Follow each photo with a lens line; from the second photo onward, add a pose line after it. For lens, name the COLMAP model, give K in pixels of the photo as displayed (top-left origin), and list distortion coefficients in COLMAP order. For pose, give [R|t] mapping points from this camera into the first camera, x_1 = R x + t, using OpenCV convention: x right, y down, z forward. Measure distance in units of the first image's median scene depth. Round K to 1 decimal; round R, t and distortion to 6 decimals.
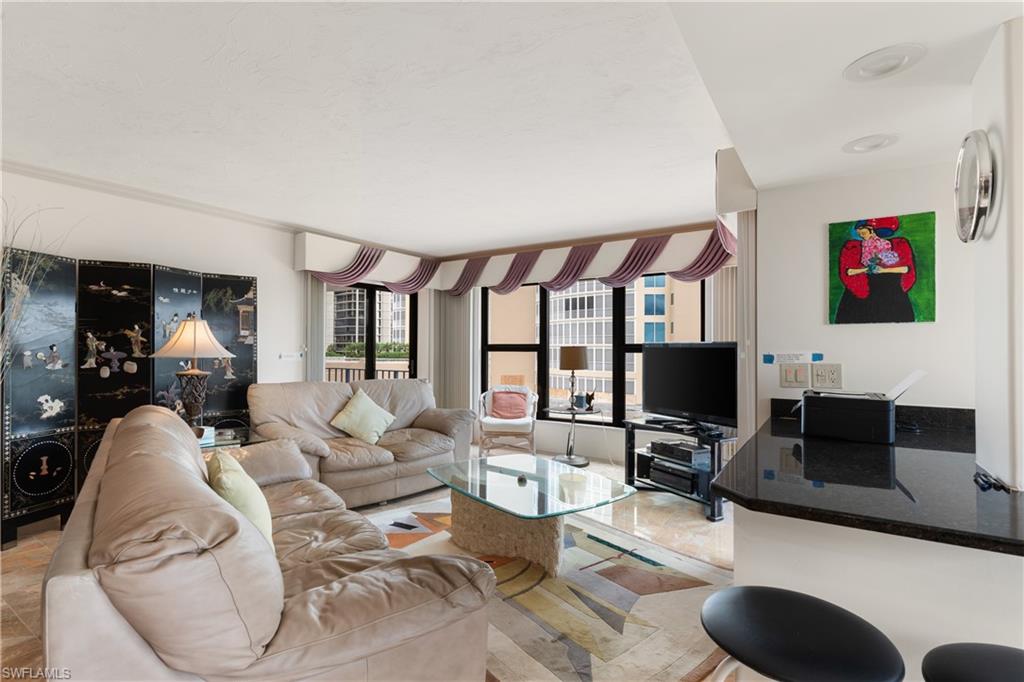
lens RADIAL K [[483.5, 0, 511.2], [0, 483.5, 345.0], [0, 0, 1]] dist [0.000679, -0.000073]
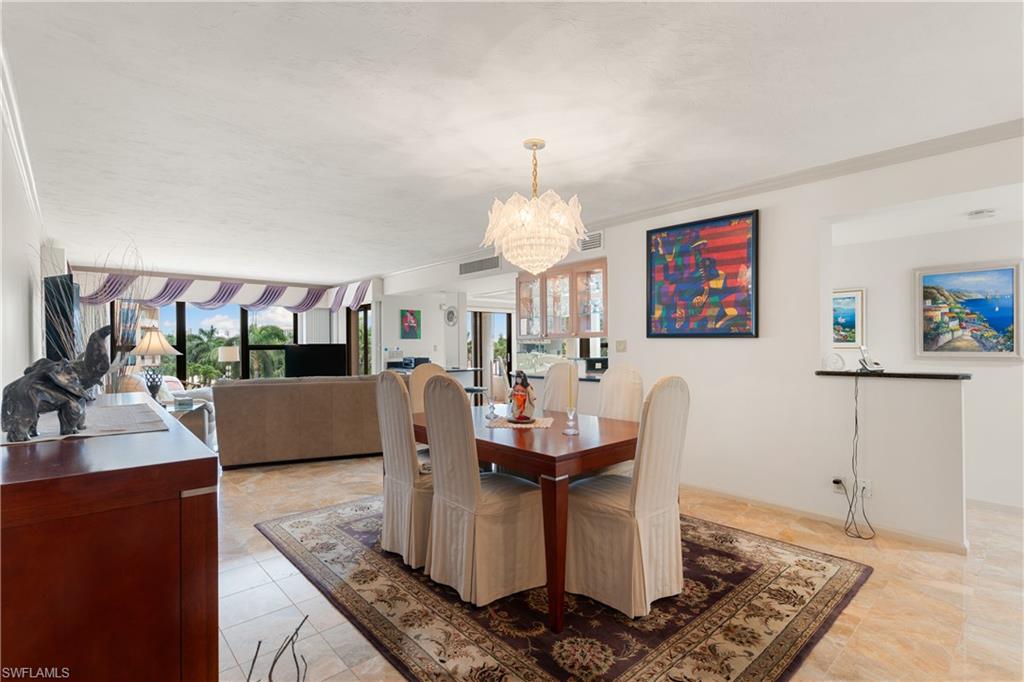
lens RADIAL K [[486.8, 0, 509.8], [0, 486.8, 348.0], [0, 0, 1]] dist [0.001011, 0.000485]
pose [[0.254123, -0.011761, 0.967100, -1.361376], [0.003514, 0.999931, 0.011237, -0.008118], [-0.967166, 0.000542, 0.254147, -0.342769]]
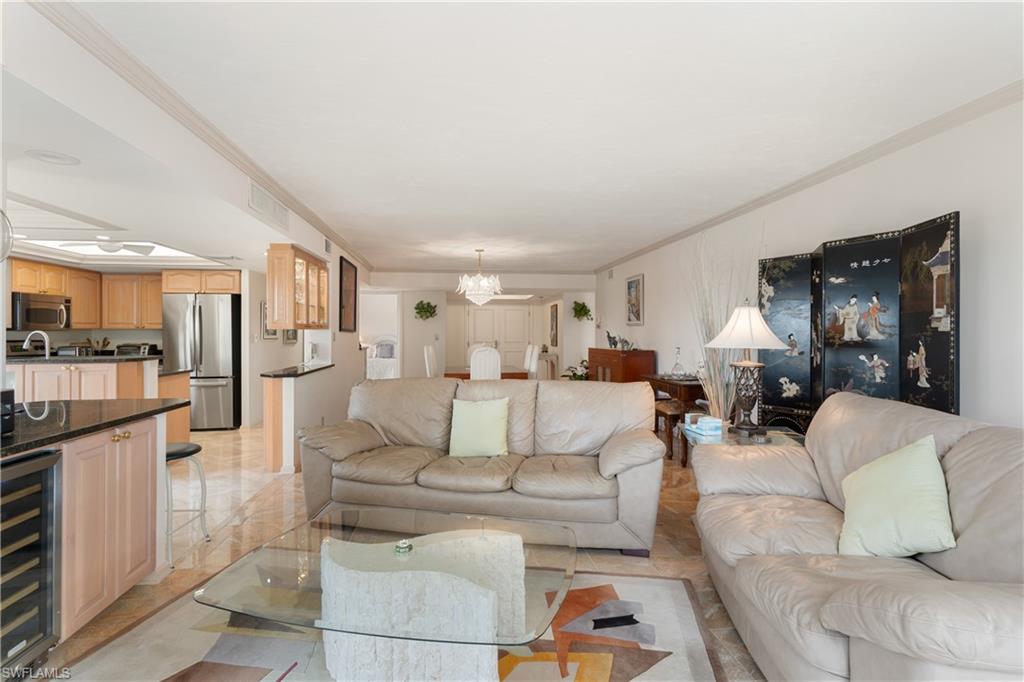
lens RADIAL K [[493.6, 0, 513.8], [0, 493.6, 330.5], [0, 0, 1]] dist [0.002895, 0.000227]
pose [[-0.759633, -0.007121, -0.650313, 0.220171], [0.002746, 0.999896, -0.014156, 0.003952], [0.650346, -0.012540, -0.759535, 1.049645]]
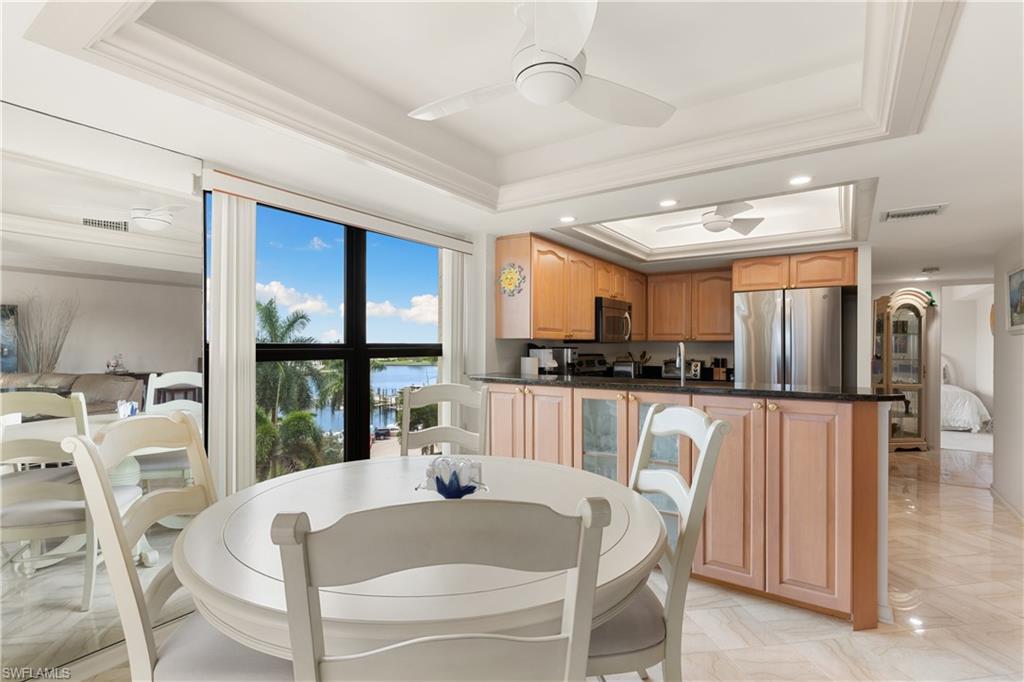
lens RADIAL K [[483.5, 0, 511.2], [0, 483.5, 345.0], [0, 0, 1]] dist [0.000679, -0.000073]
pose [[-0.999544, -0.007178, 0.029329, 0.506361], [-0.007462, 0.999926, -0.009594, -0.000644], [-0.029258, -0.009809, -0.999524, 0.346087]]
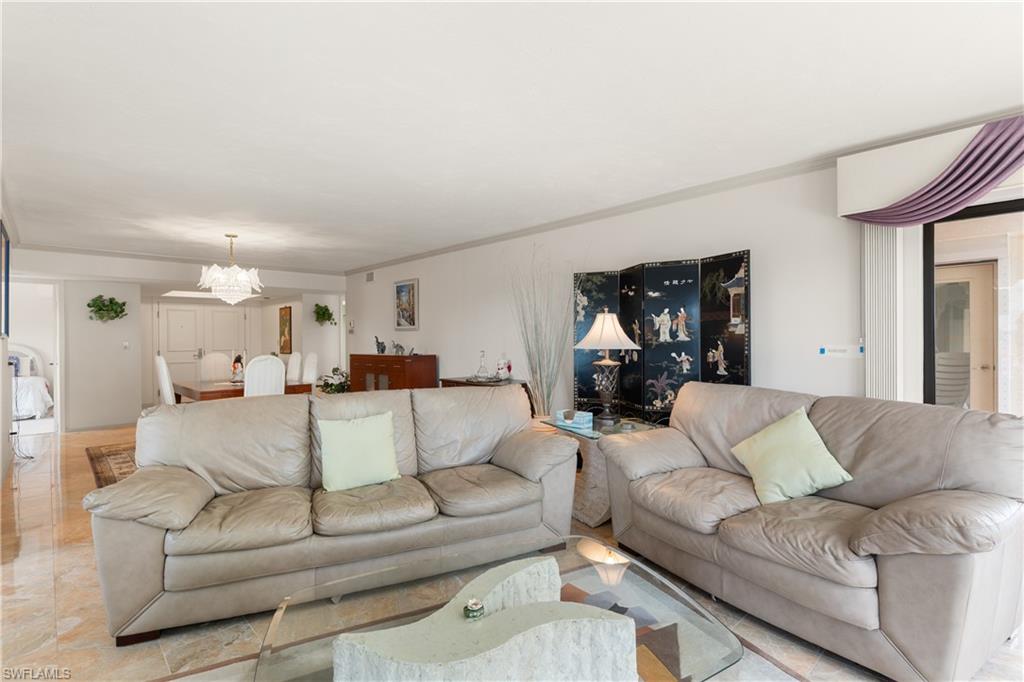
lens RADIAL K [[485.6, 0, 509.2], [0, 485.6, 339.2], [0, 0, 1]] dist [0.000523, 0.000282]
pose [[-0.233104, -0.001500, -0.972451, 0.323863], [0.012528, 0.999911, -0.004546, 0.005356], [0.972371, -0.013242, -0.233065, 0.765455]]
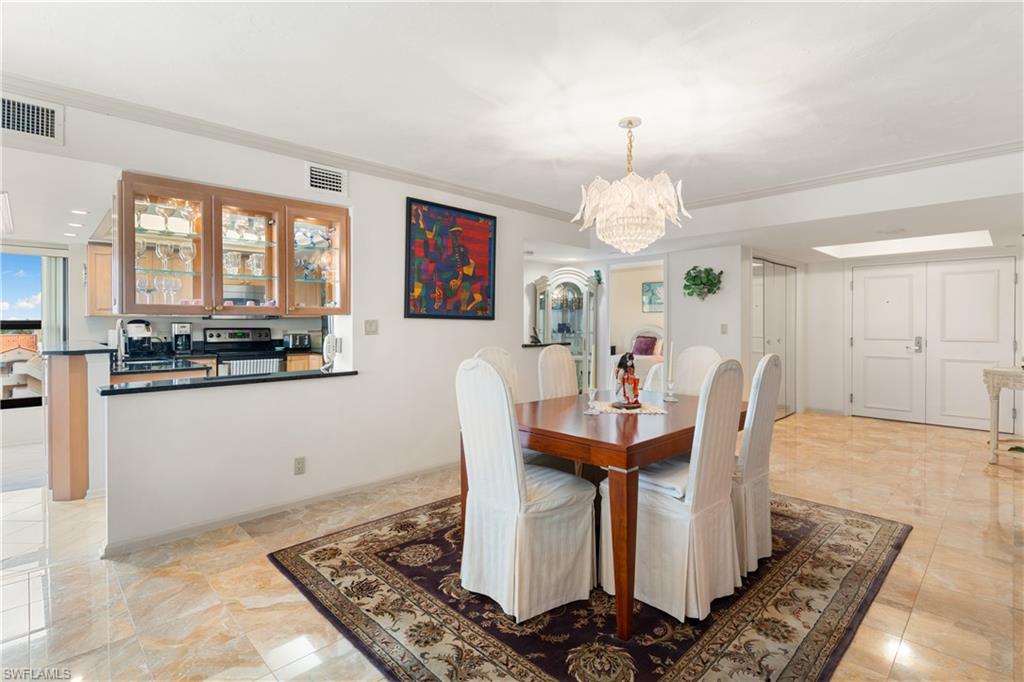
lens RADIAL K [[493.1, 0, 510.2], [0, 493.1, 325.9], [0, 0, 1]] dist [0.000181, 0.000238]
pose [[-0.976326, -0.006027, 0.216222, -0.704383], [-0.005976, 0.999982, 0.000887, -0.004015], [-0.216223, -0.000426, -0.976344, 0.466242]]
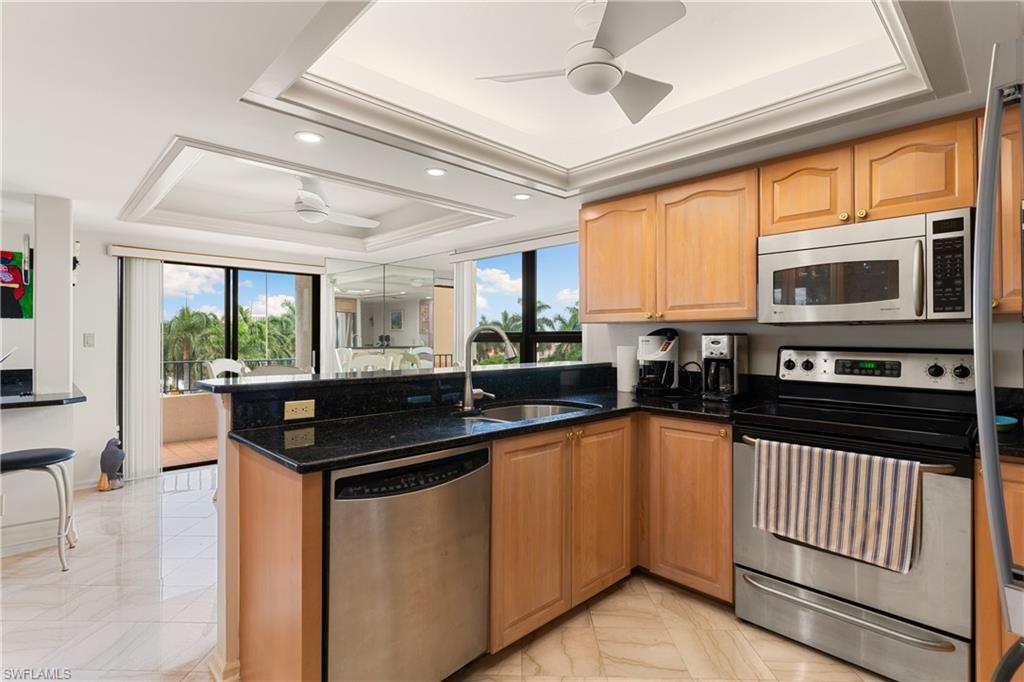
lens RADIAL K [[499.1, 0, 500.0], [0, 499.1, 335.4], [0, 0, 1]] dist [0.001225, 0.000437]
pose [[0.230983, -0.002589, 0.972954, -0.228751], [-0.007457, 0.999962, 0.004431, -0.004119], [-0.972929, -0.008279, 0.230955, -0.495717]]
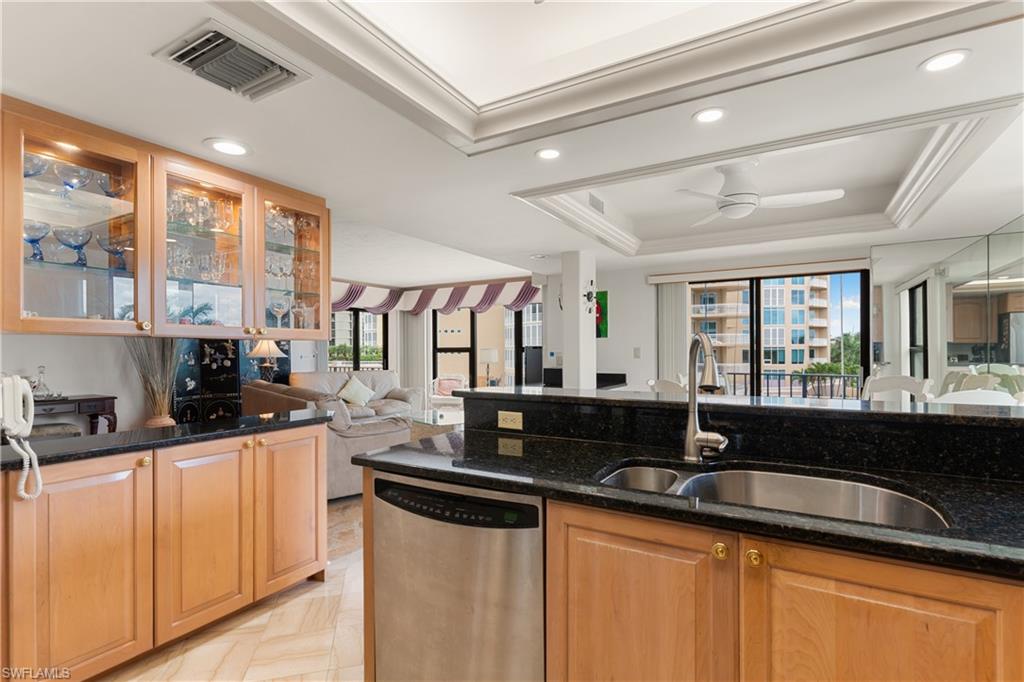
lens RADIAL K [[486.8, 0, 509.8], [0, 486.8, 348.0], [0, 0, 1]] dist [0.001011, 0.000485]
pose [[0.998665, -0.010647, 0.050549, 0.136355], [0.010484, 0.999939, 0.003490, -0.004421], [-0.050583, -0.002955, 0.998715, -0.677592]]
